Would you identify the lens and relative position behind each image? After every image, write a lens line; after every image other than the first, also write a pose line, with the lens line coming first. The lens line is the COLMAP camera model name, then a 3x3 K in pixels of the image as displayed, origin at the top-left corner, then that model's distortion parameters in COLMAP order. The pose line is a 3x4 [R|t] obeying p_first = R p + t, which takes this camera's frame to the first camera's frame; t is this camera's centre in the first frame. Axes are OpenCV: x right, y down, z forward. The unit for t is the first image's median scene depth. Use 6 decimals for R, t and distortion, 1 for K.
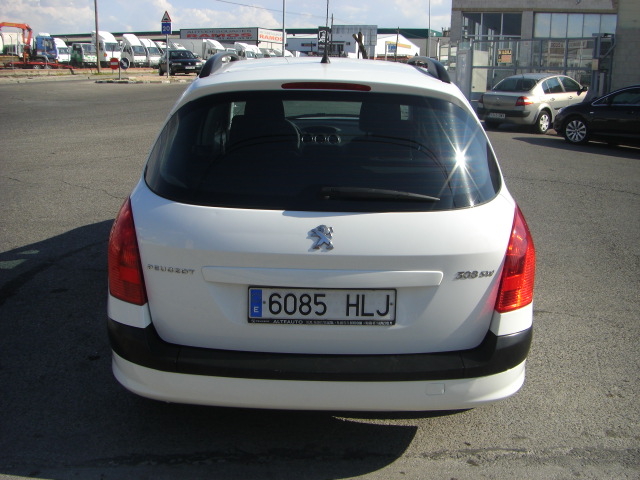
lens RADIAL K [[722.3, 0, 324.7], [0, 722.3, 239.7], [0, 0, 1]] dist [-0.142168, 0.000000]
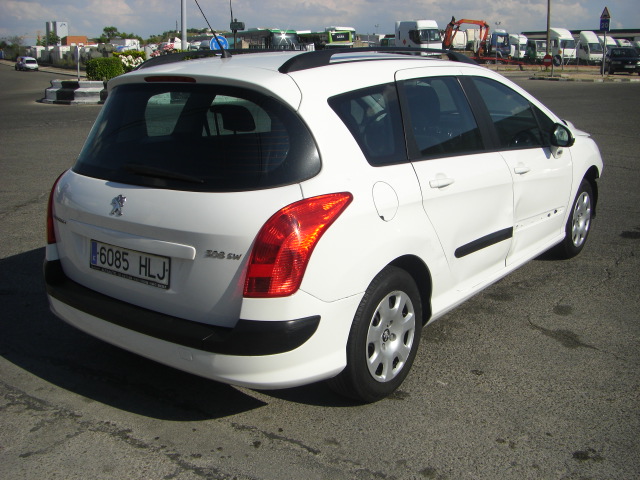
lens RADIAL K [[722.3, 0, 321.4], [0, 722.3, 243.5], [0, 0, 1]] dist [-0.142168, 0.000000]
pose [[0.789484, 0.129026, -0.600057, 0.959634], [-0.123551, 0.991050, 0.050544, -0.040040], [0.601208, 0.034234, 0.798359, 0.244128]]
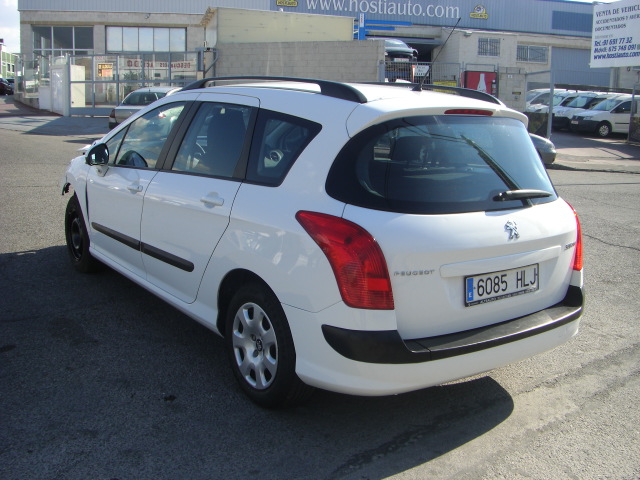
lens RADIAL K [[722.3, 0, 323.0], [0, 722.3, 240.6], [0, 0, 1]] dist [-0.142168, 0.000000]
pose [[0.807565, -0.115864, 0.578285, -0.987486], [0.124323, 0.991924, 0.025125, -0.056008], [-0.576526, 0.051604, 0.815448, 0.146768]]
